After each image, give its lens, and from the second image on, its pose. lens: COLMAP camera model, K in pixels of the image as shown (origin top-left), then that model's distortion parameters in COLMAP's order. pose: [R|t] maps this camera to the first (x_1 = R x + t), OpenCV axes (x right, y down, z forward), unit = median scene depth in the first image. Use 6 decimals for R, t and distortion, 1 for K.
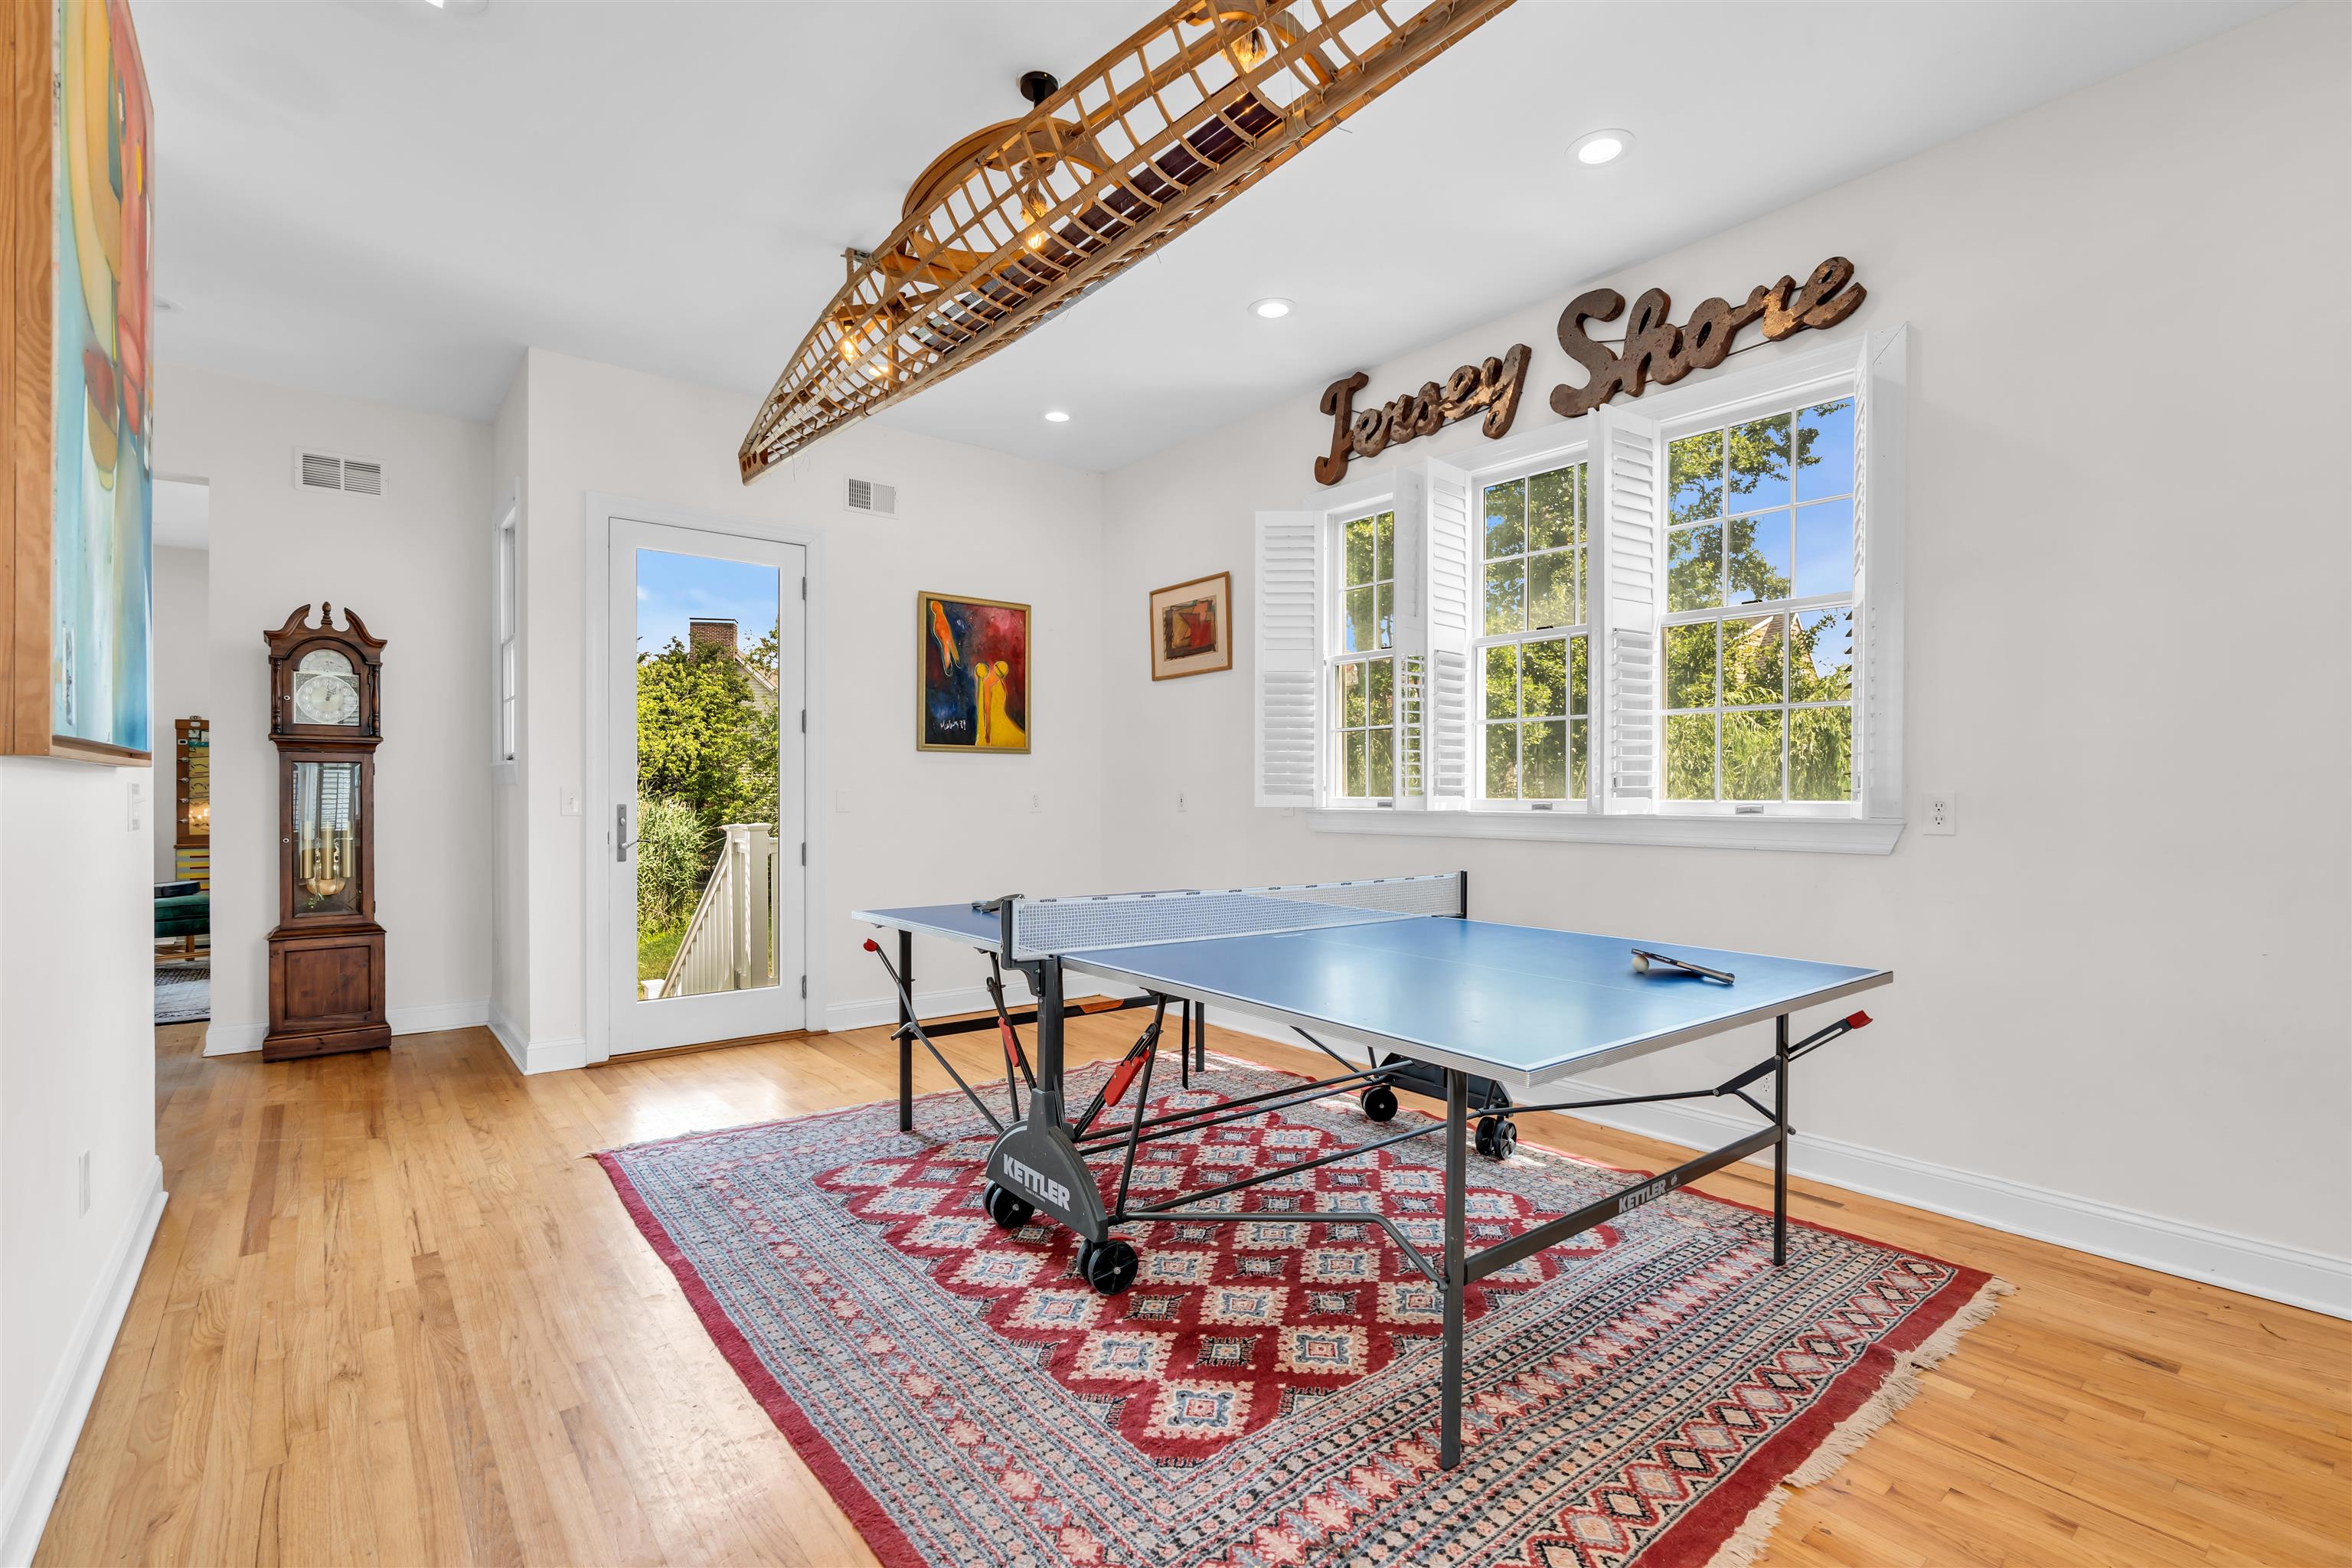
lens RADIAL K [[1060.4, 0, 1180.2], [0, 1060.4, 804.8], [0, 0, 1]] dist [-0.006047, 0.000221]
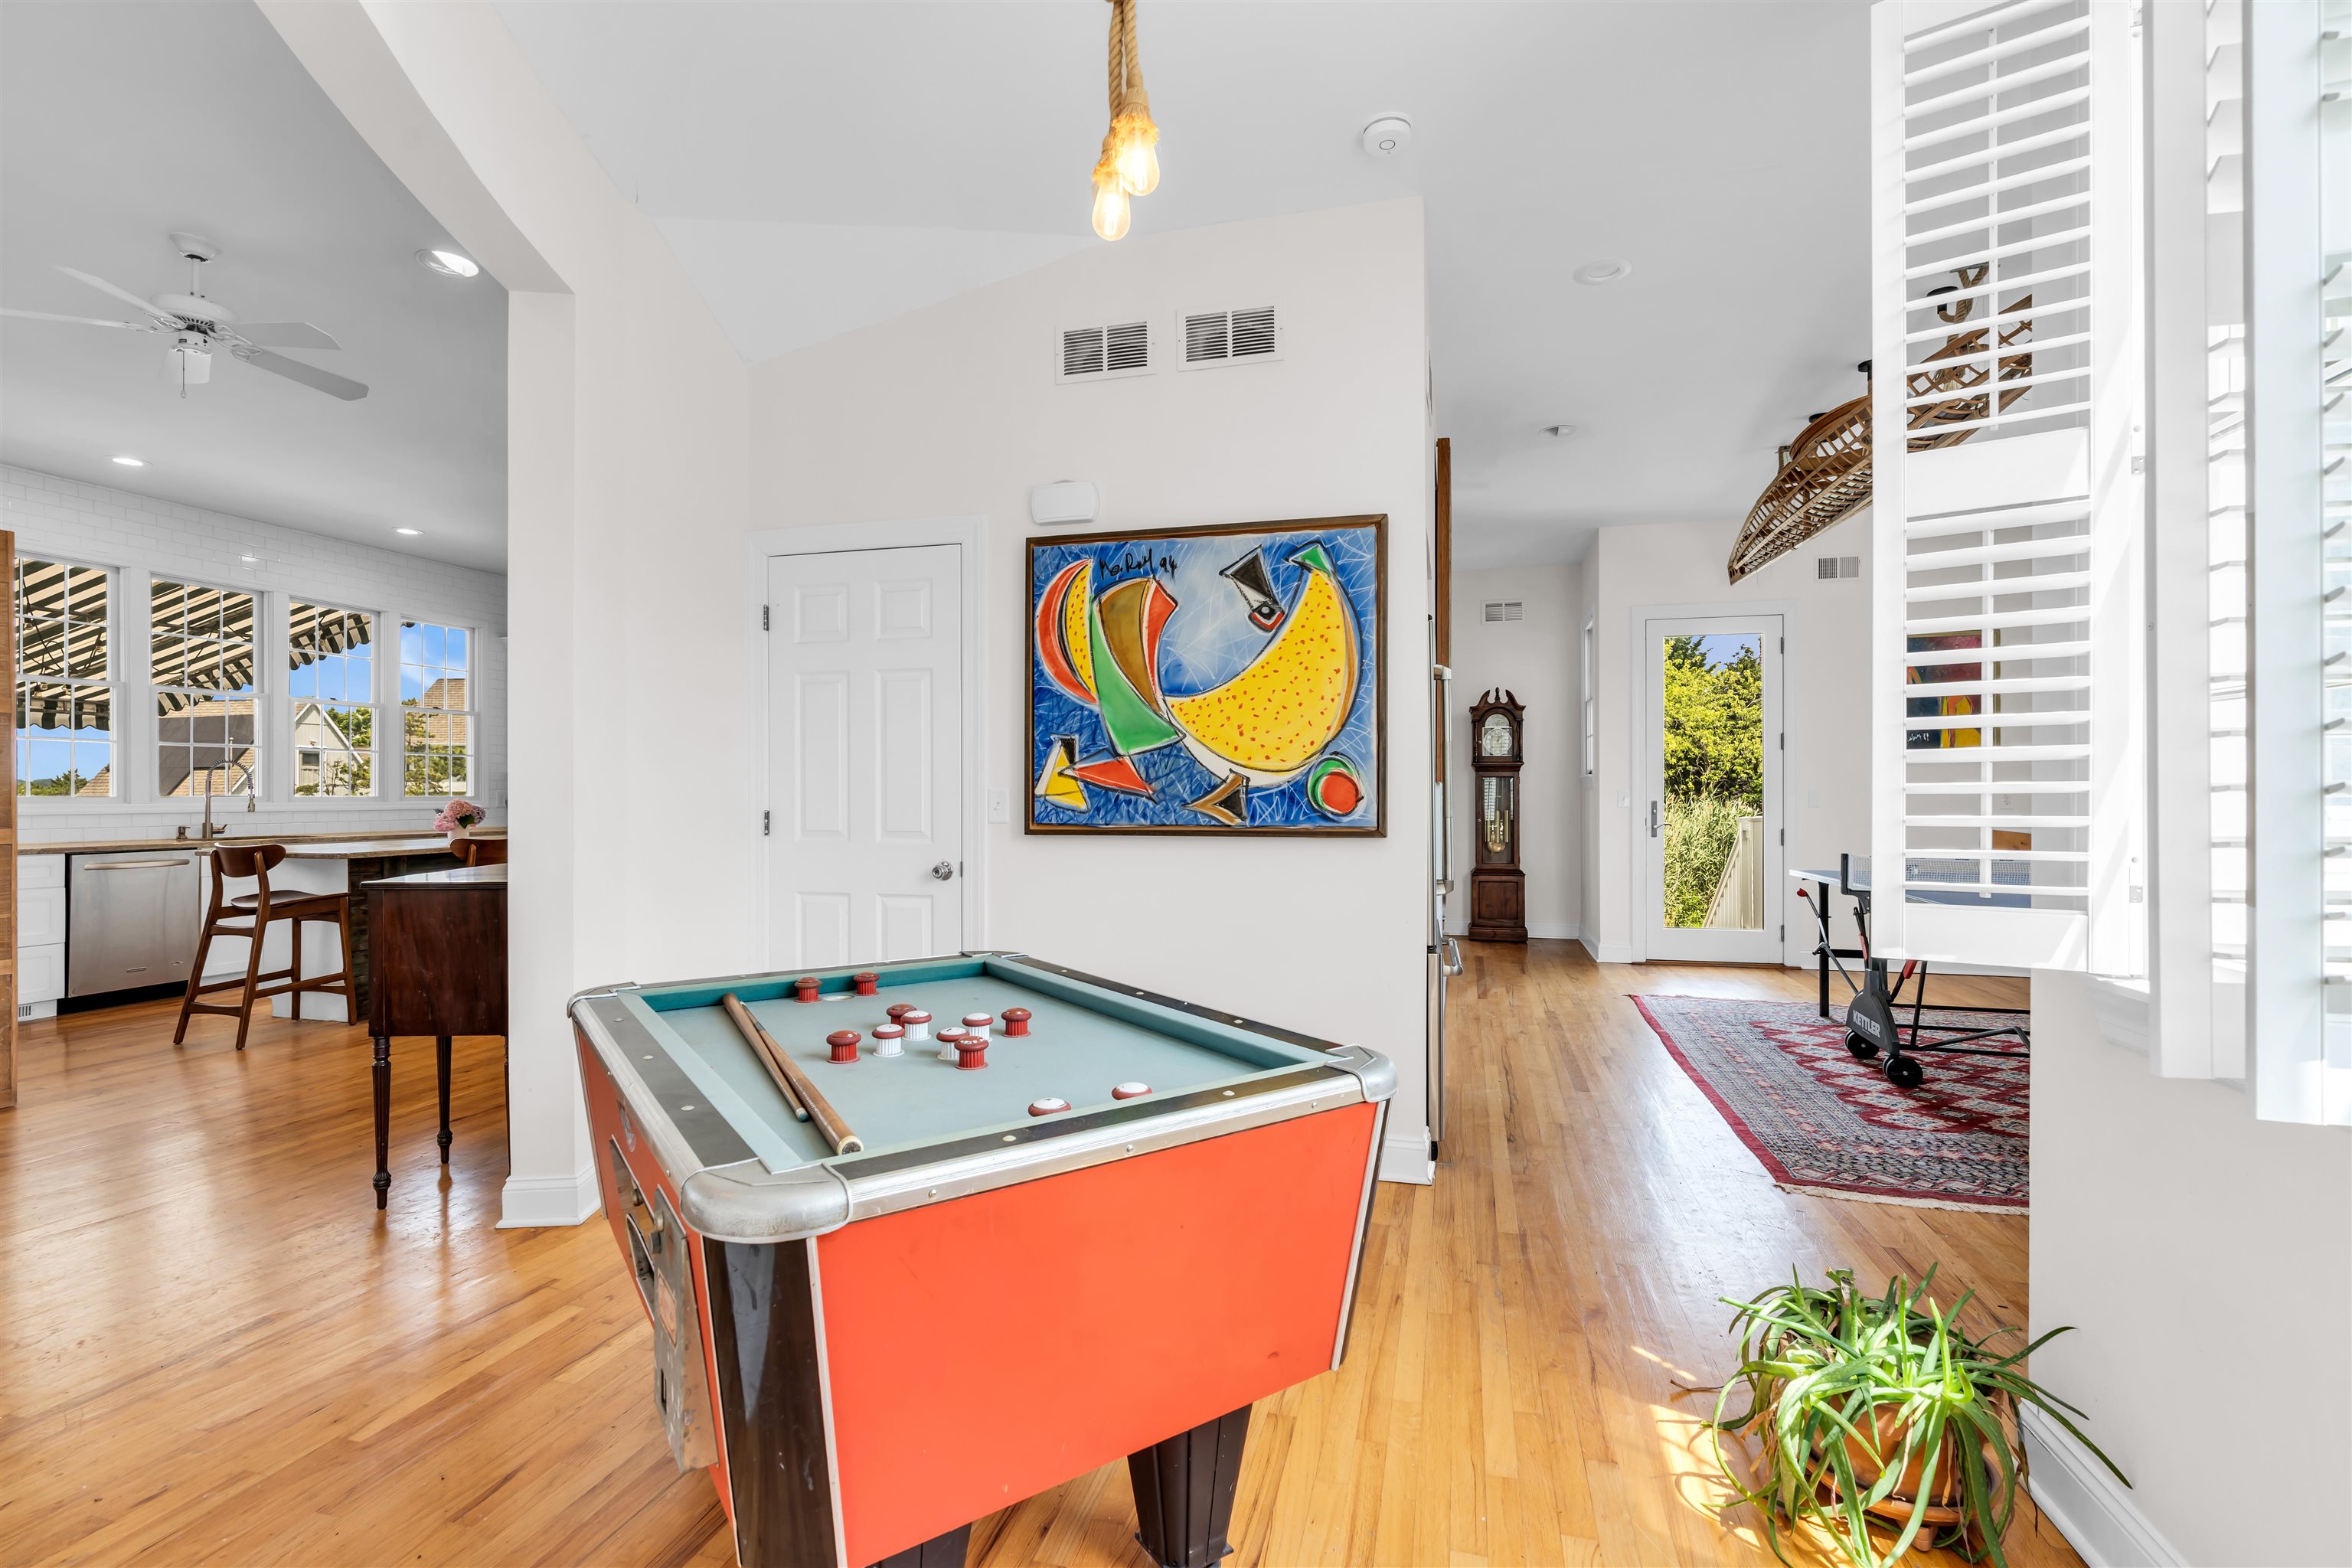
lens RADIAL K [[1059.2, 0, 1183.6], [0, 1059.2, 787.4], [0, 0, 1]] dist [-0.003901, 0.000808]
pose [[0.589766, -0.008752, -0.807527, 0.380793], [-0.006102, 0.999864, -0.015293, 0.008920], [0.807551, 0.013947, 0.589633, -0.567953]]
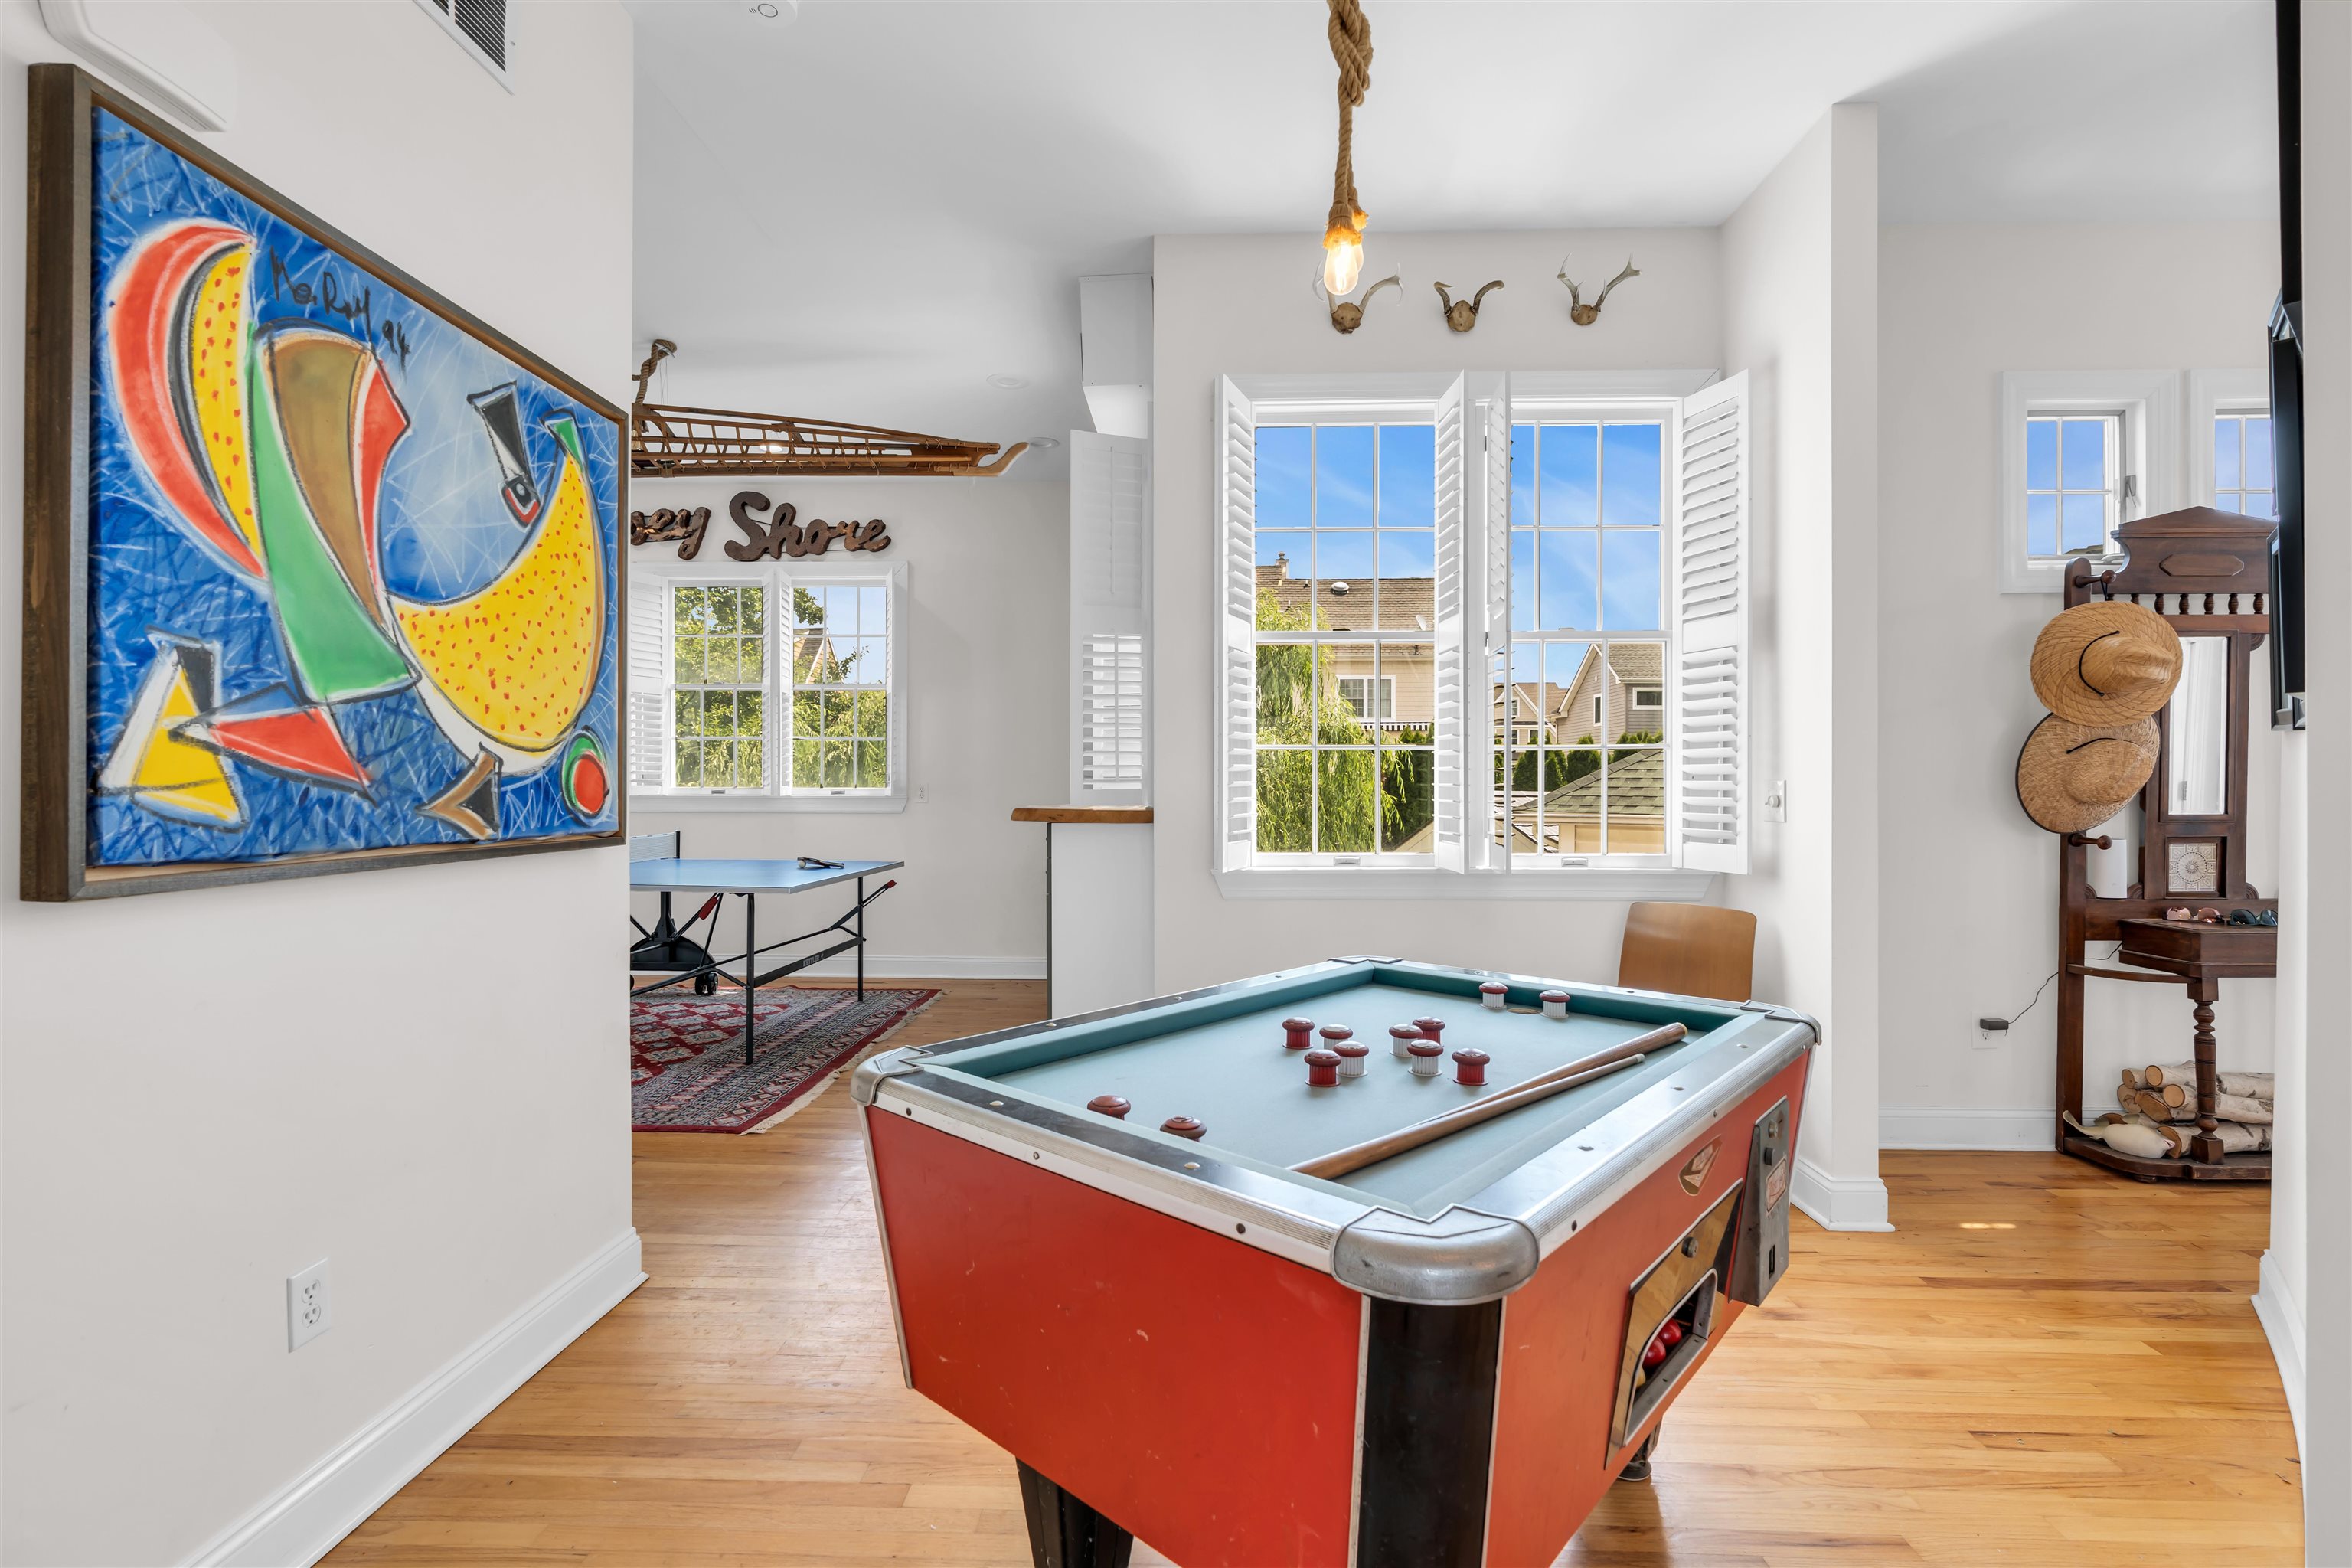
lens RADIAL K [[1059.2, 0, 1183.6], [0, 1059.2, 787.4], [0, 0, 1]] dist [-0.003901, 0.000808]
pose [[0.656177, -0.002223, 0.754604, -0.415306], [0.007472, 0.999966, -0.003552, 0.005794], [-0.754570, 0.007969, 0.656171, -0.606633]]
